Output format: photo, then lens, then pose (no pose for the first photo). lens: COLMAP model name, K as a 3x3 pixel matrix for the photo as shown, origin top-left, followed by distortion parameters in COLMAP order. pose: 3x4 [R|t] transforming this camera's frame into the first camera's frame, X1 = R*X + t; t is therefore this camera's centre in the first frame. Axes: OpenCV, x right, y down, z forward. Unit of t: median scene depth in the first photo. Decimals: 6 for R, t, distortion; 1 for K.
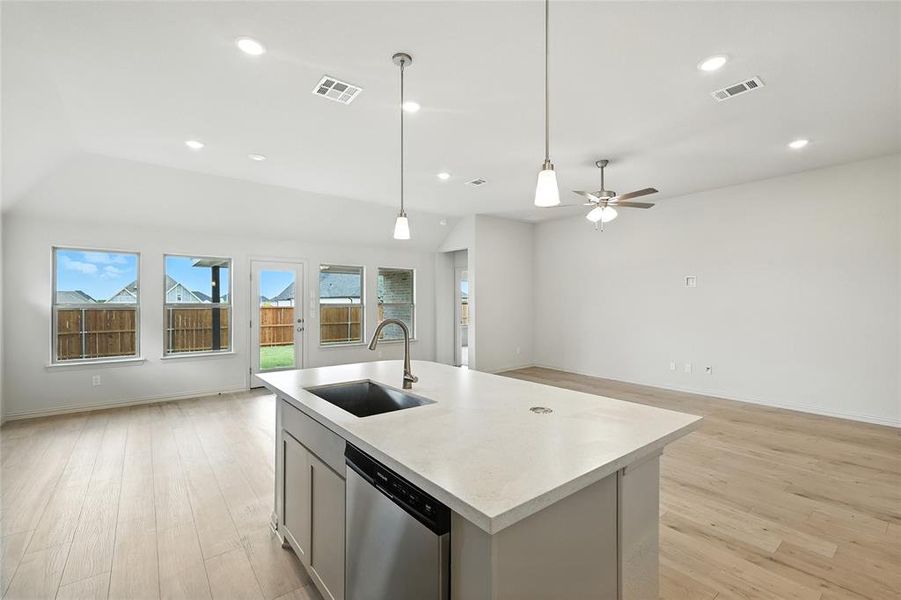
lens RADIAL K [[406.1, 0, 448.9], [0, 406.1, 297.0], [0, 0, 1]] dist [0.001961, -0.000393]
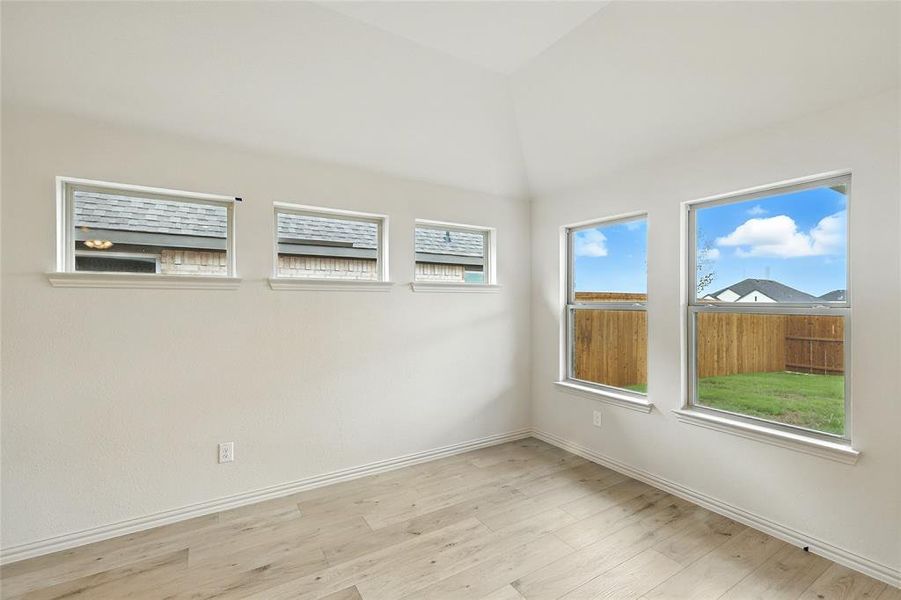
lens RADIAL K [[396.1, 0, 451.4], [0, 396.1, 301.9], [0, 0, 1]] dist [0.001298, -0.000035]
pose [[-0.098873, 0.001147, -0.995099, -0.195966], [0.010770, 0.999942, 0.000082, 0.011655], [0.995042, -0.010709, -0.098880, 0.801981]]
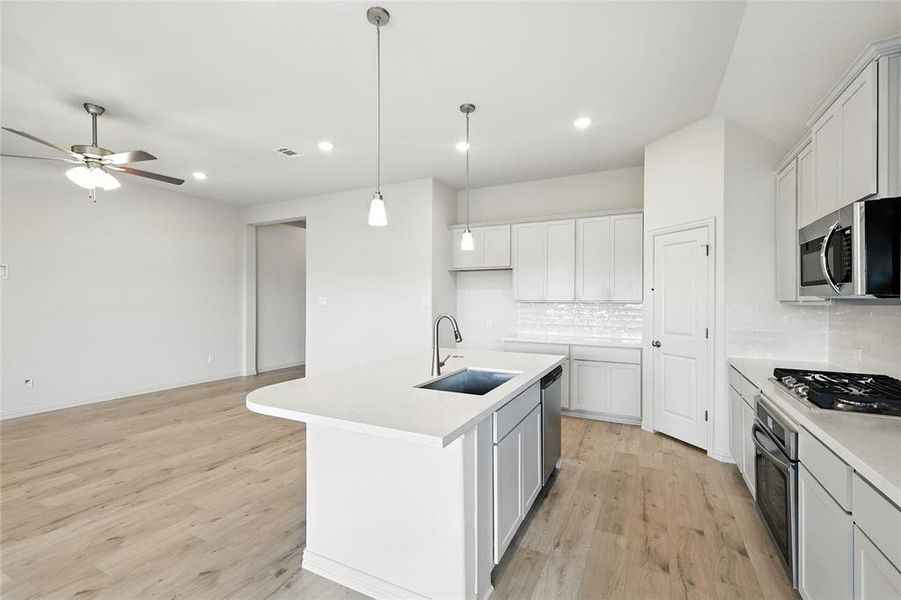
lens RADIAL K [[390.9, 0, 451.6], [0, 390.9, 301.4], [0, 0, 1]] dist [-0.000583, 0.000072]
pose [[-0.427652, -0.004363, 0.903933, -0.463268], [-0.011643, 0.999932, -0.000682, 0.009263], [-0.903868, -0.010816, -0.427674, 0.619940]]
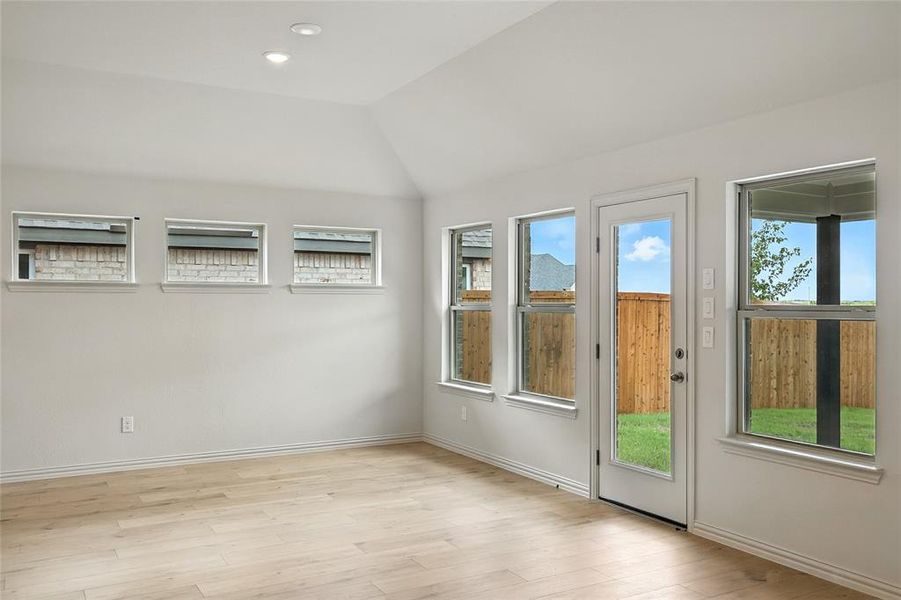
lens RADIAL K [[760.0, 0, 452.9], [0, 760.0, 305.4], [0, 0, 1]] dist [0.003695, -0.000542]
pose [[-0.133786, 0.002094, -0.991008, 0.415891], [0.009432, 0.999955, 0.000839, 0.016776], [0.990965, -0.009234, -0.133800, 1.117646]]
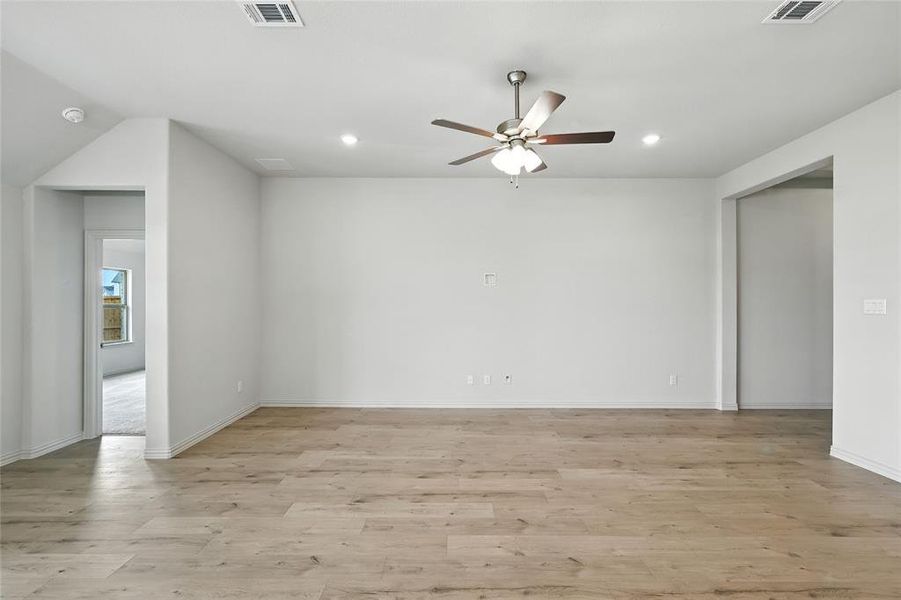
lens RADIAL K [[396.1, 0, 451.4], [0, 396.1, 301.9], [0, 0, 1]] dist [0.001298, -0.000035]
pose [[0.612656, 0.003404, 0.790342, -0.138444], [-0.009820, 0.999946, 0.003305, 0.009482], [-0.790288, -0.009786, 0.612657, 0.612340]]
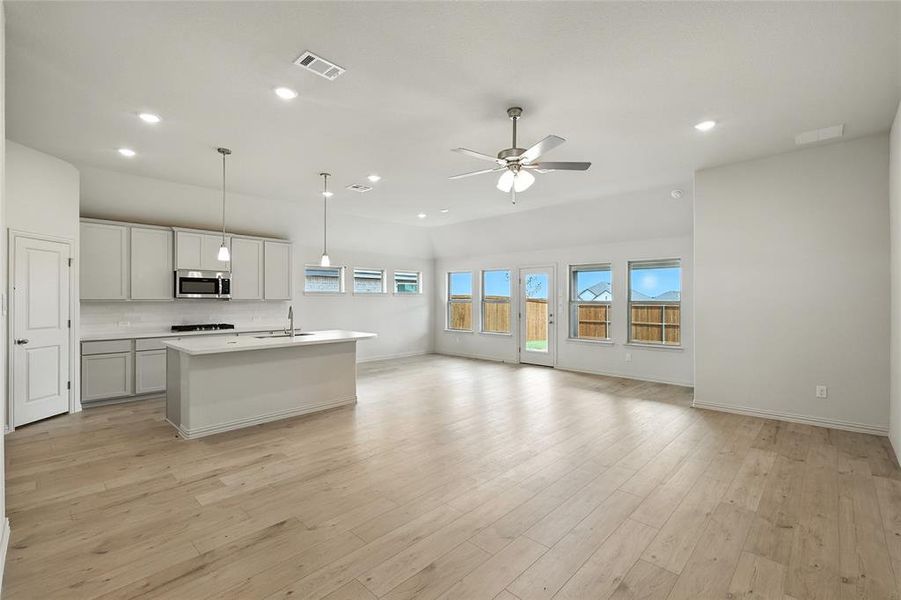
lens RADIAL K [[396.1, 0, 451.4], [0, 396.1, 301.9], [0, 0, 1]] dist [0.001298, -0.000035]
pose [[0.150915, 0.004346, -0.988537, 0.938079], [0.011476, 0.999915, 0.006148, 0.010922], [0.988480, -0.012273, 0.150852, 0.667061]]
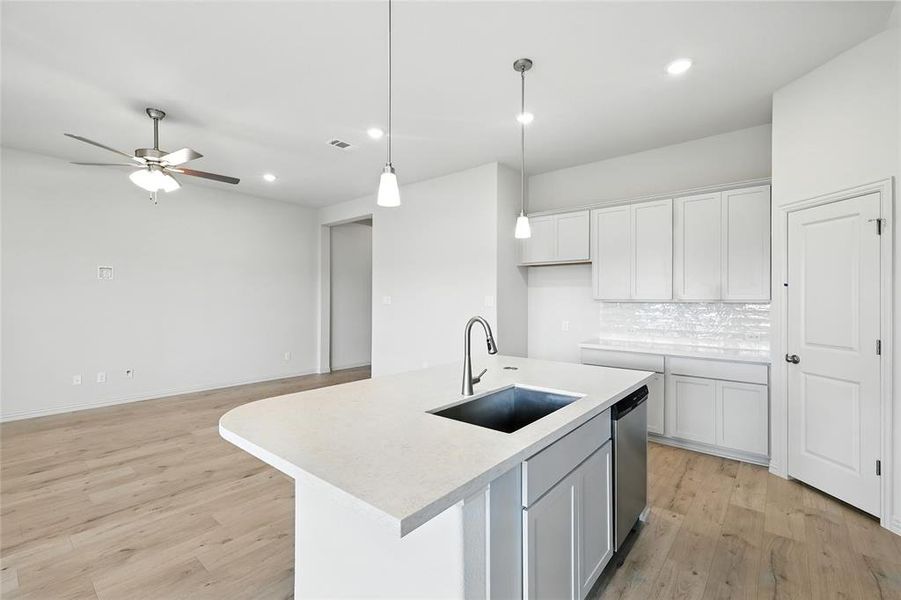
lens RADIAL K [[392.4, 0, 451.4], [0, 392.4, 298.1], [0, 0, 1]] dist [-0.000537, -0.000020]
pose [[-0.213715, 0.001740, 0.976895, -0.391952], [-0.013550, 0.999897, -0.004745, 0.008900], [-0.976802, -0.014251, -0.213669, 0.532806]]
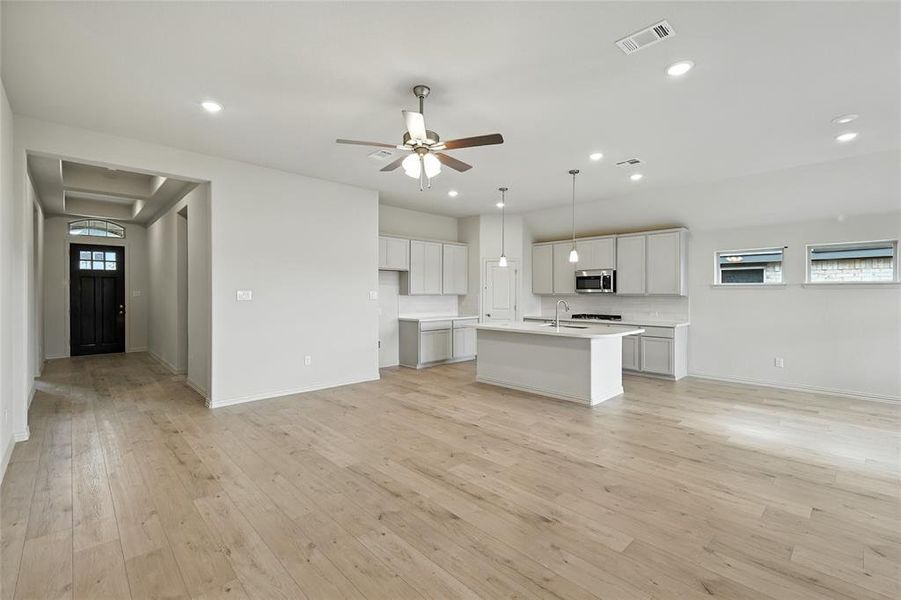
lens RADIAL K [[396.4, 0, 451.6], [0, 396.4, 295.2], [0, 0, 1]] dist [0.002720, 0.000068]
pose [[-0.993966, -0.001131, -0.109680, 0.346976], [-0.000351, 0.999975, -0.007124, 0.017892], [0.109685, -0.007043, -0.993941, 1.448882]]
